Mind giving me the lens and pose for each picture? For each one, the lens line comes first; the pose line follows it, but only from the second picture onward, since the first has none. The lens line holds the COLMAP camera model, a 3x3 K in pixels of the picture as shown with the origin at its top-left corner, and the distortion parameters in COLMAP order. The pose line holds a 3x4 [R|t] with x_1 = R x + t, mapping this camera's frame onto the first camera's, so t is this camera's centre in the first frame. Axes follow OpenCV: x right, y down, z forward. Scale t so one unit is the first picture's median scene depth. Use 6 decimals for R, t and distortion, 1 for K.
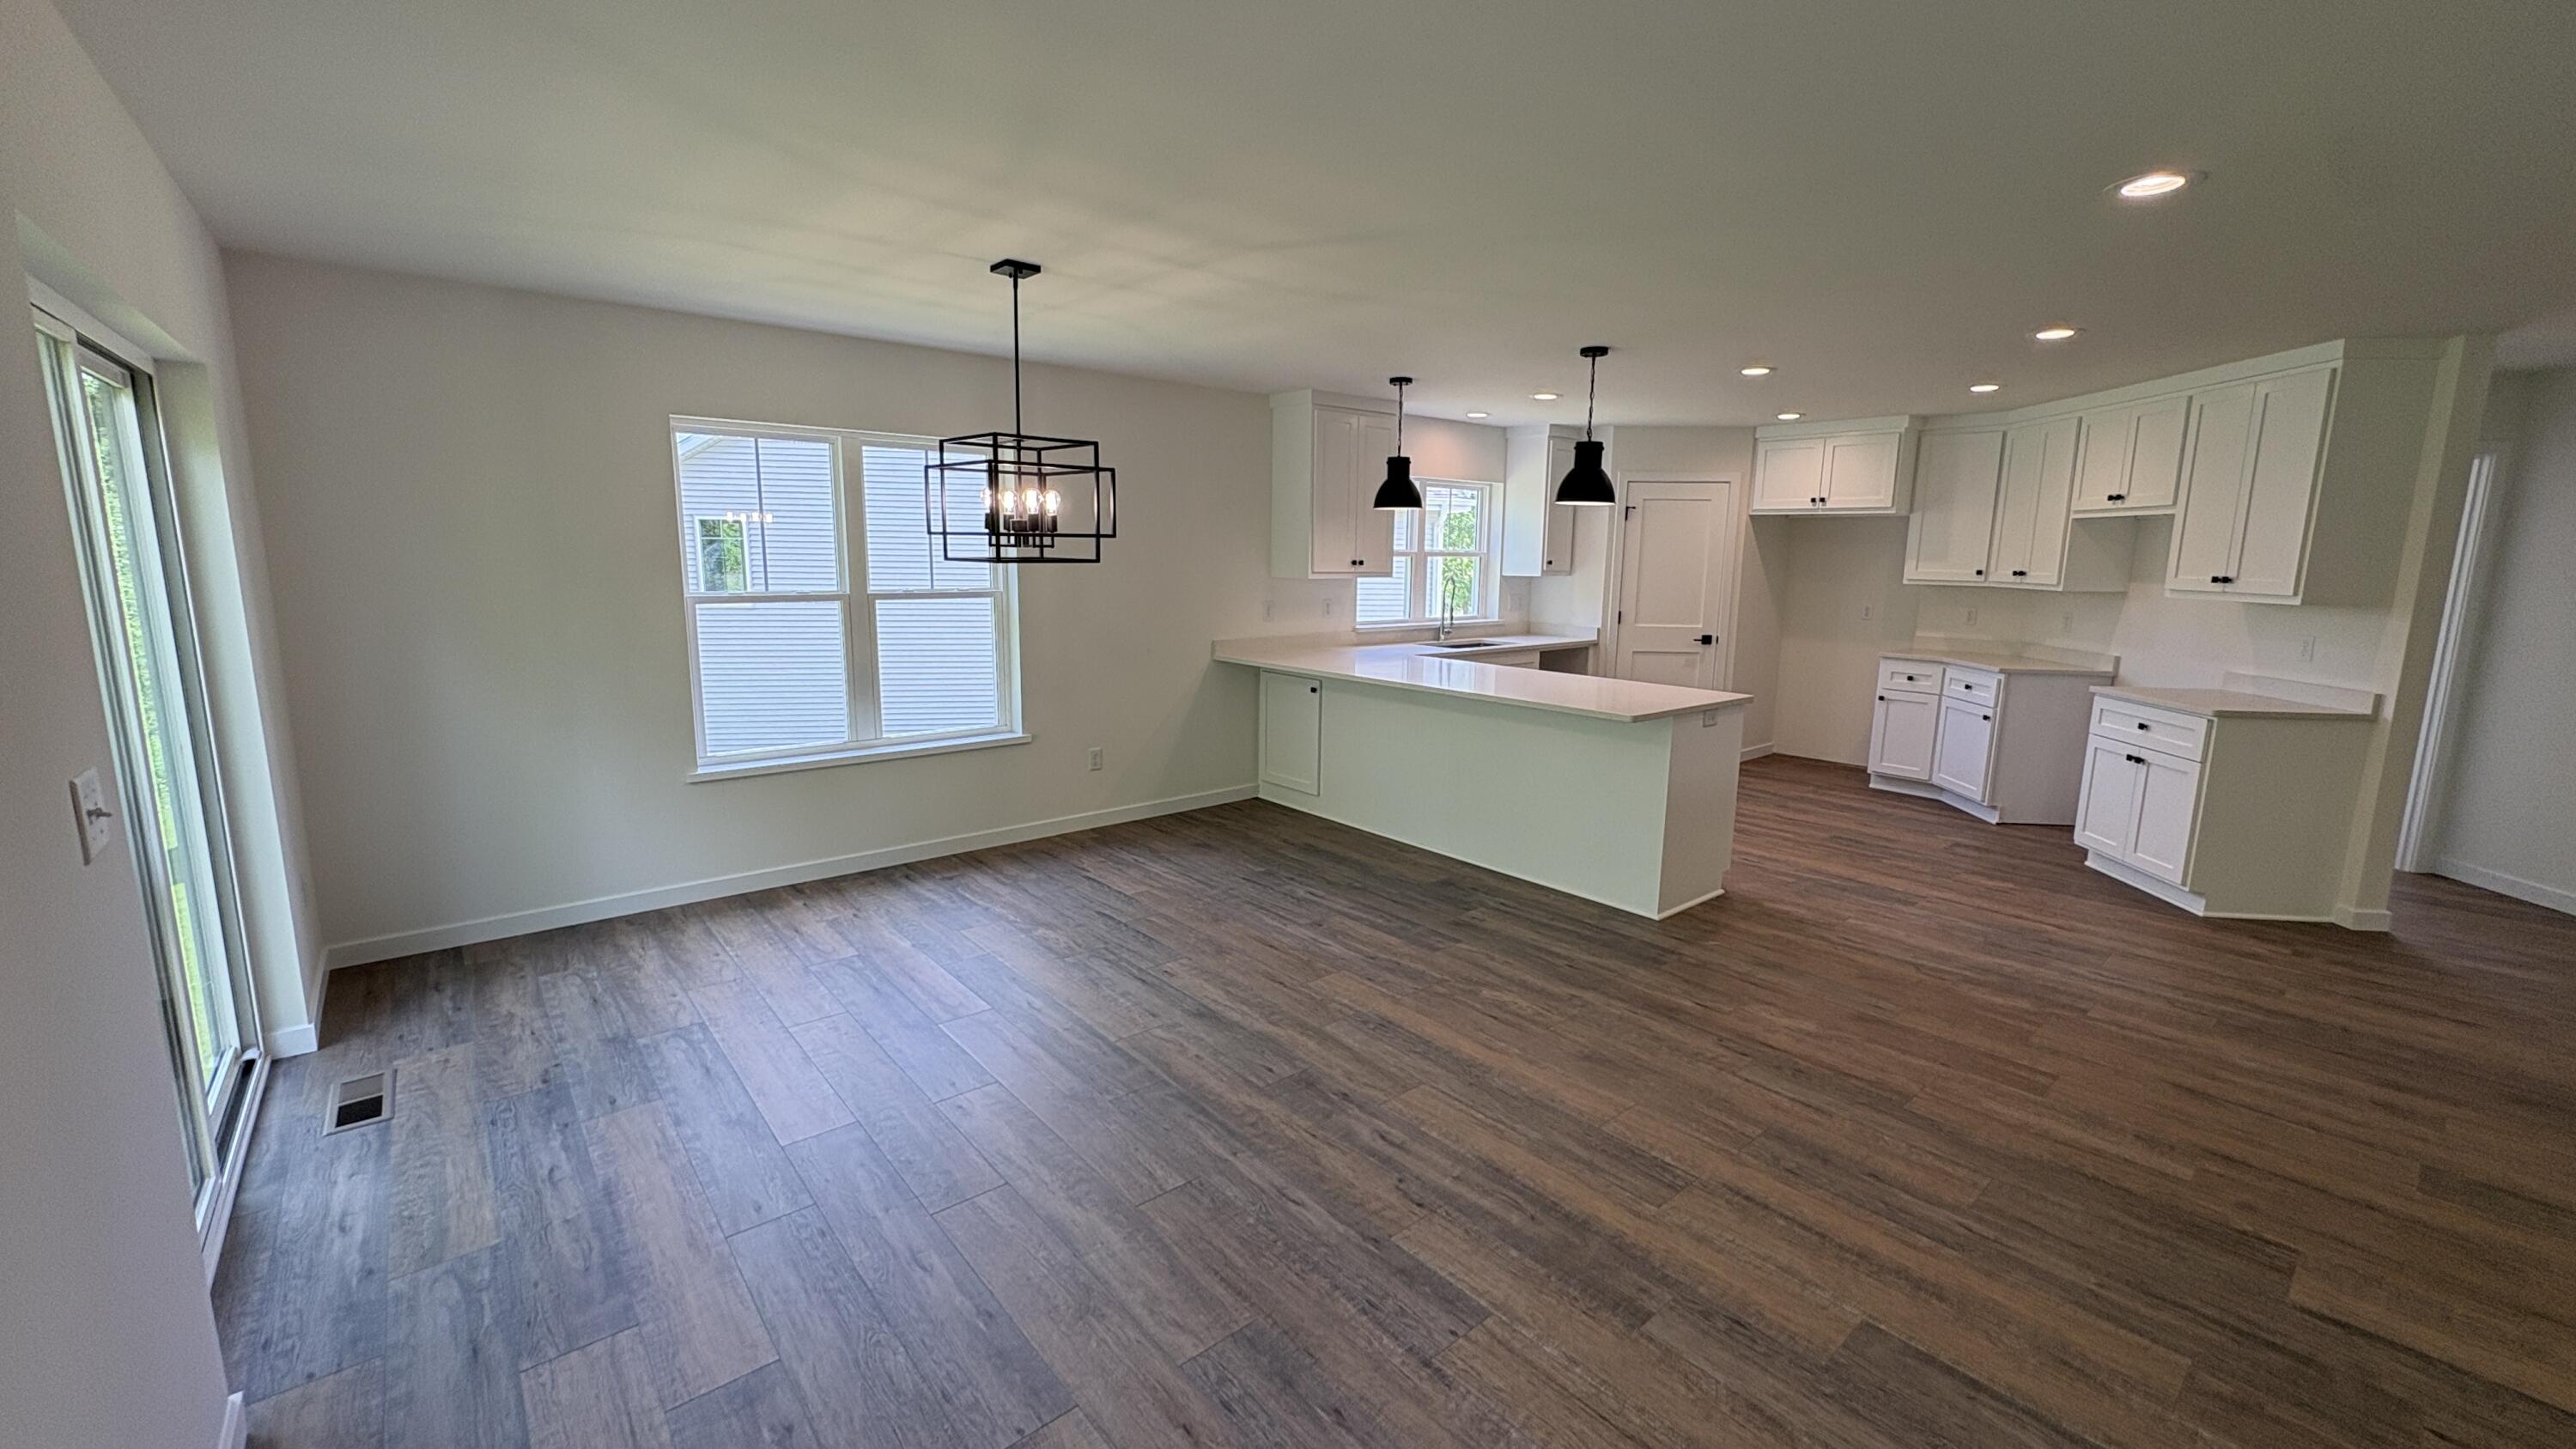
lens RADIAL K [[1020.2, 0, 1291.3], [0, 1020.2, 721.2], [0, 0, 1]] dist [-0.000876, 0.000555]
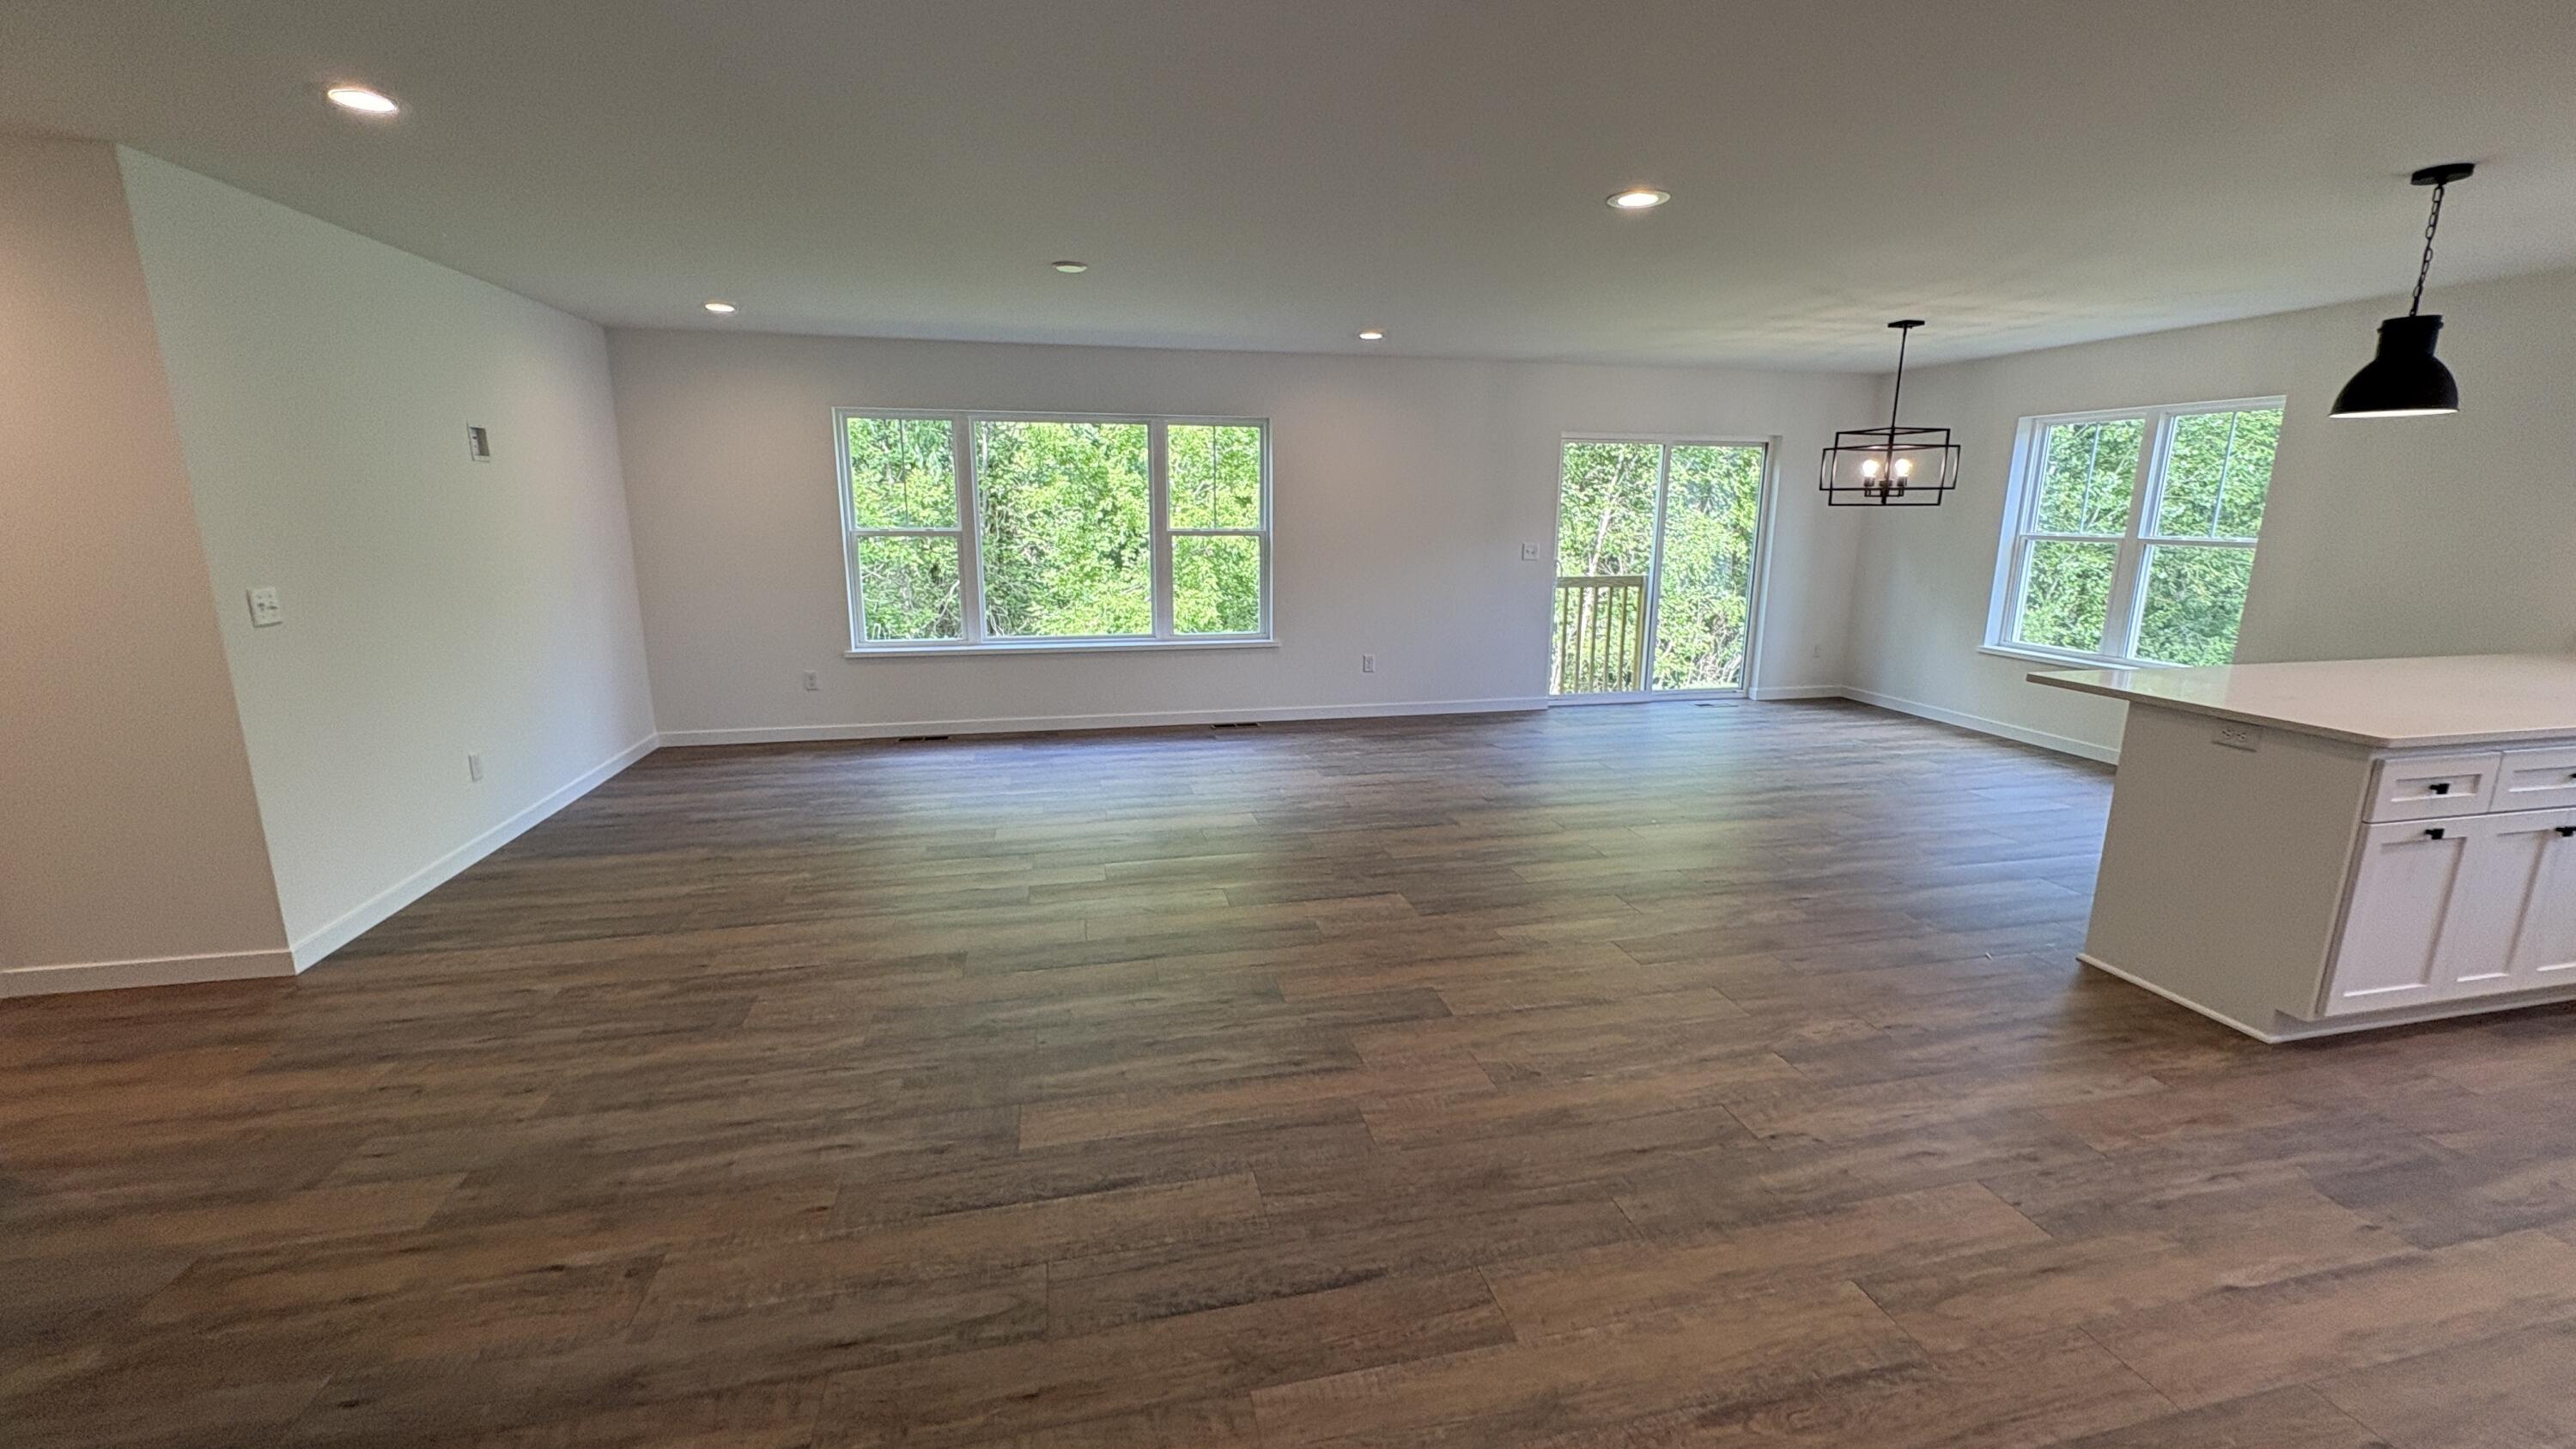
lens RADIAL K [[1020.2, 0, 1289.6], [0, 1020.2, 719.1], [0, 0, 1]] dist [-0.000876, 0.000555]
pose [[-0.464353, 0.169115, -0.869354, 1.227347], [-0.158077, 0.950011, 0.269240, -0.091633], [0.871429, 0.262447, -0.414407, 0.706287]]
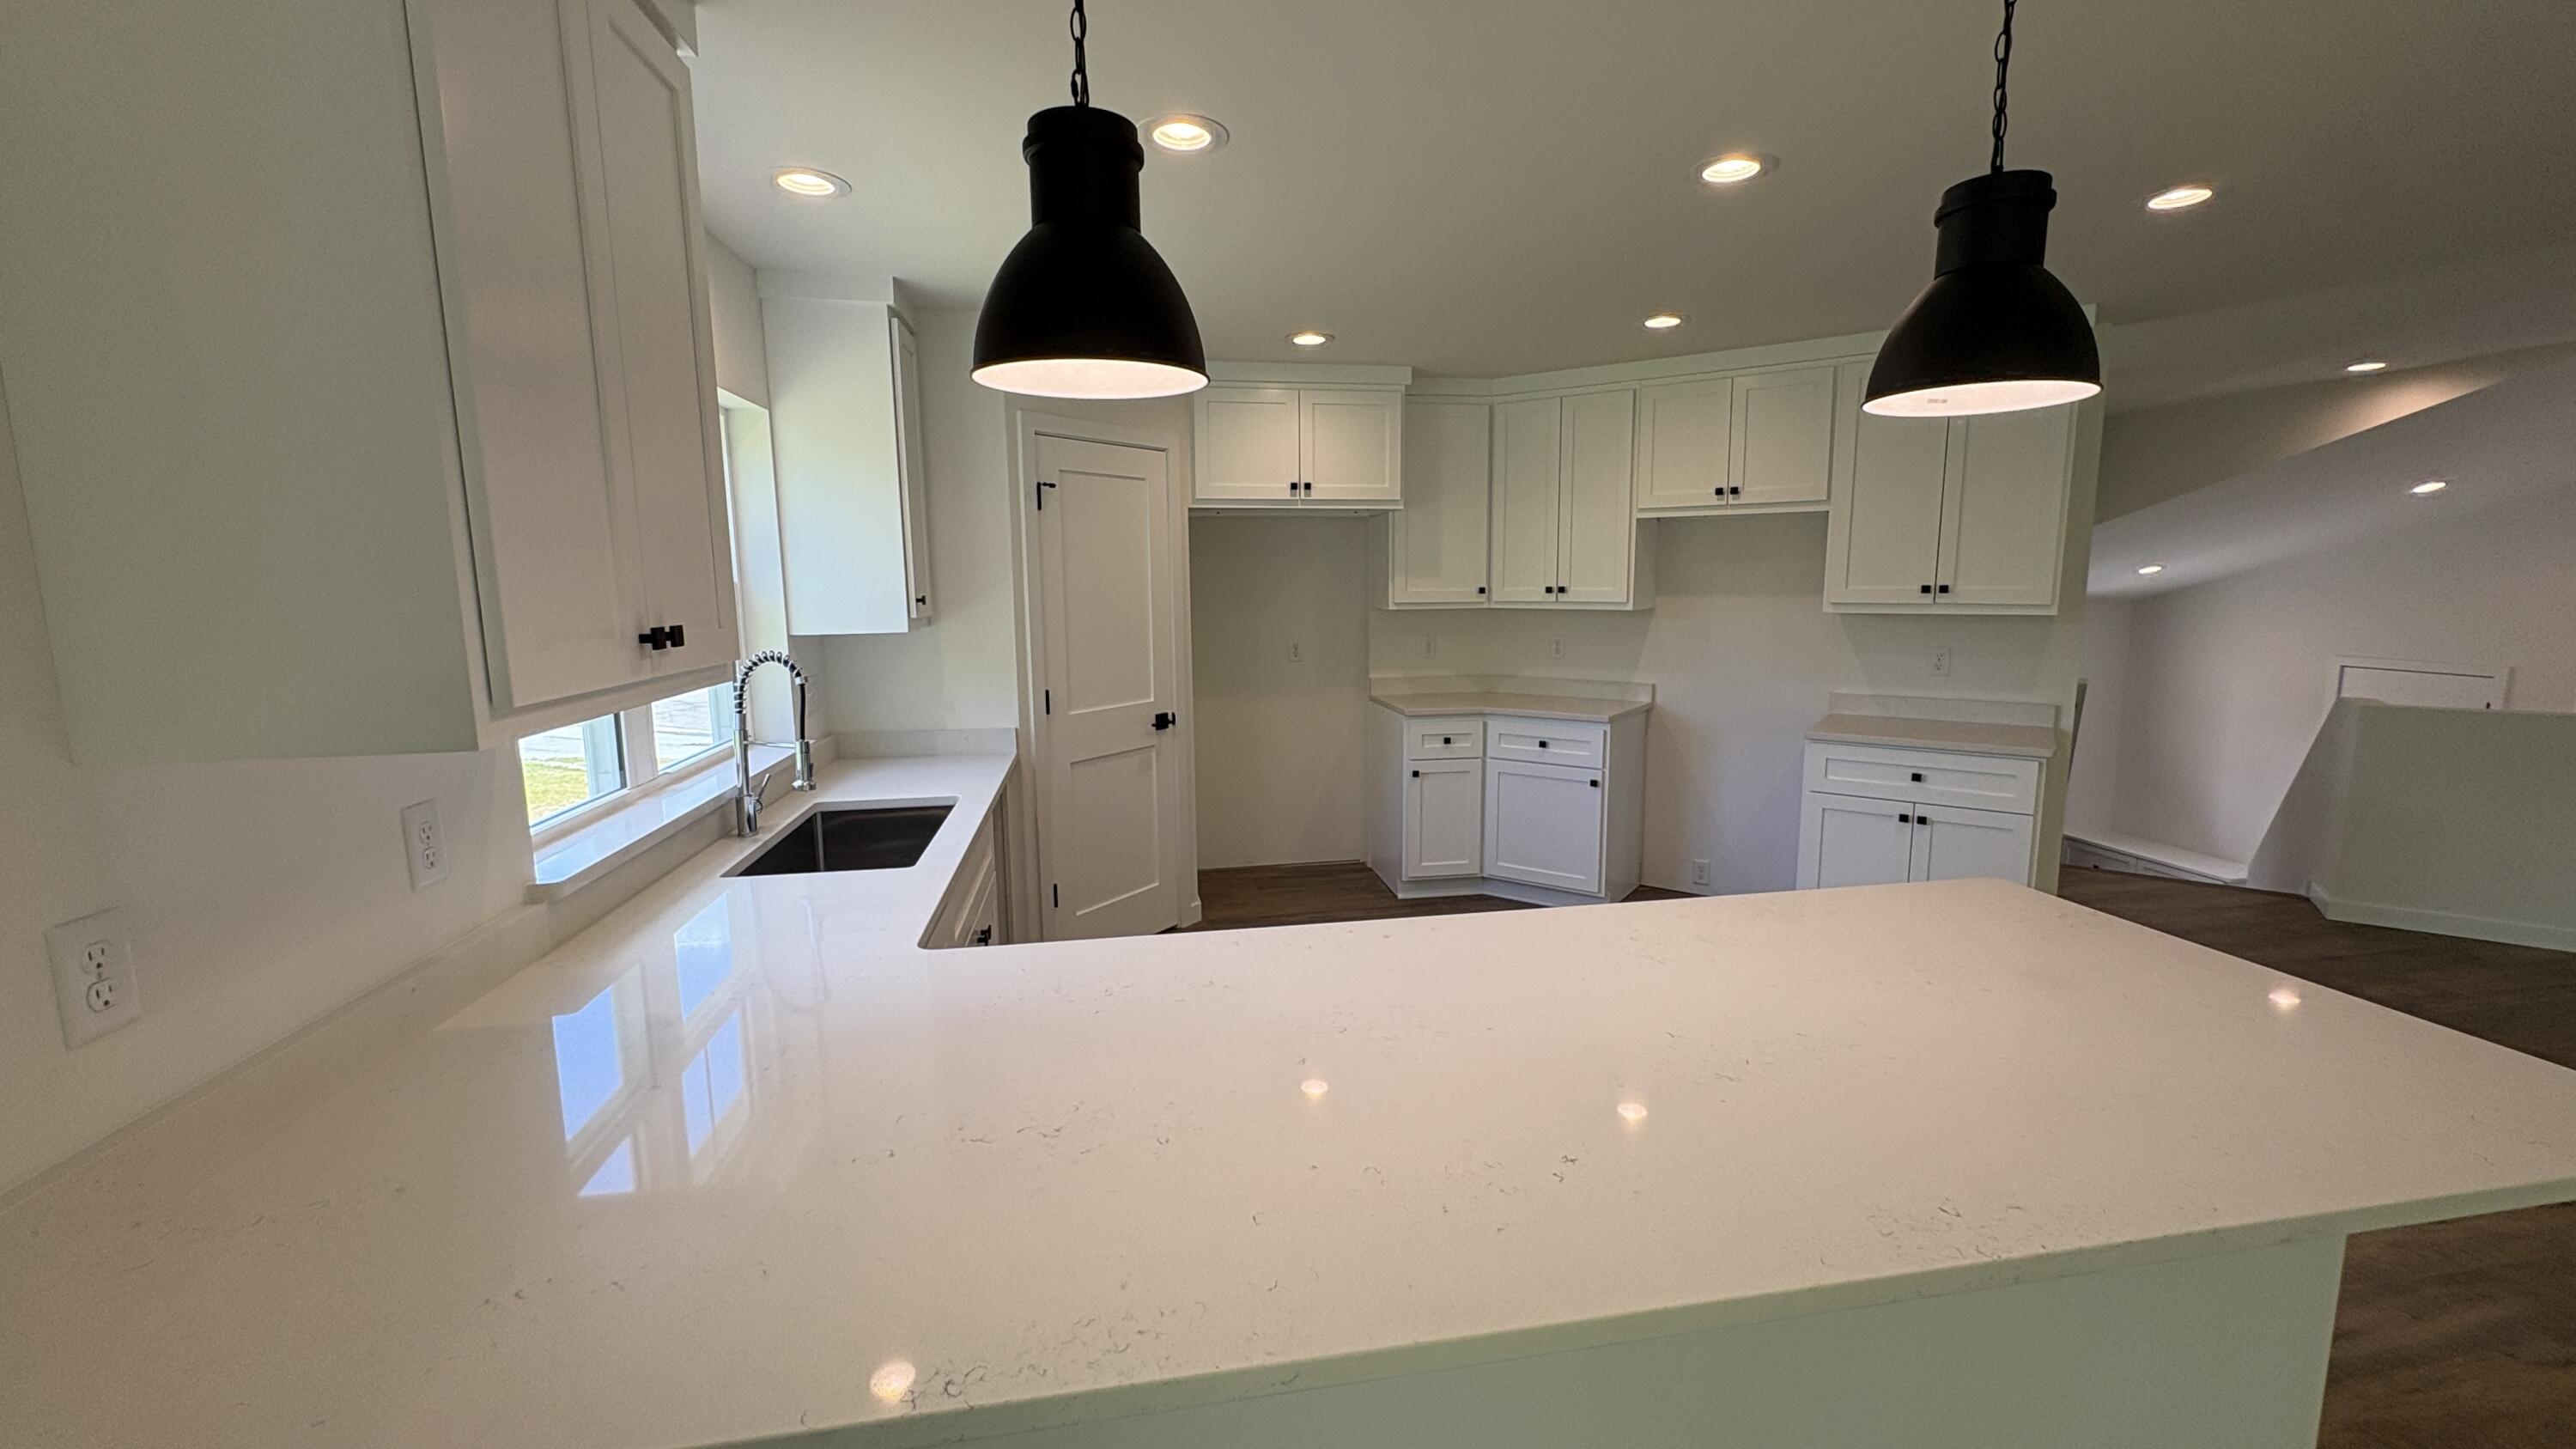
lens RADIAL K [[1020.2, 0, 1287.9], [0, 1020.2, 725.6], [0, 0, 1]] dist [-0.000876, 0.000555]
pose [[0.511250, -0.144816, 0.847143, -0.077379], [0.159635, 0.984549, 0.071966, -0.173977], [-0.844477, 0.098441, 0.526468, 1.024539]]
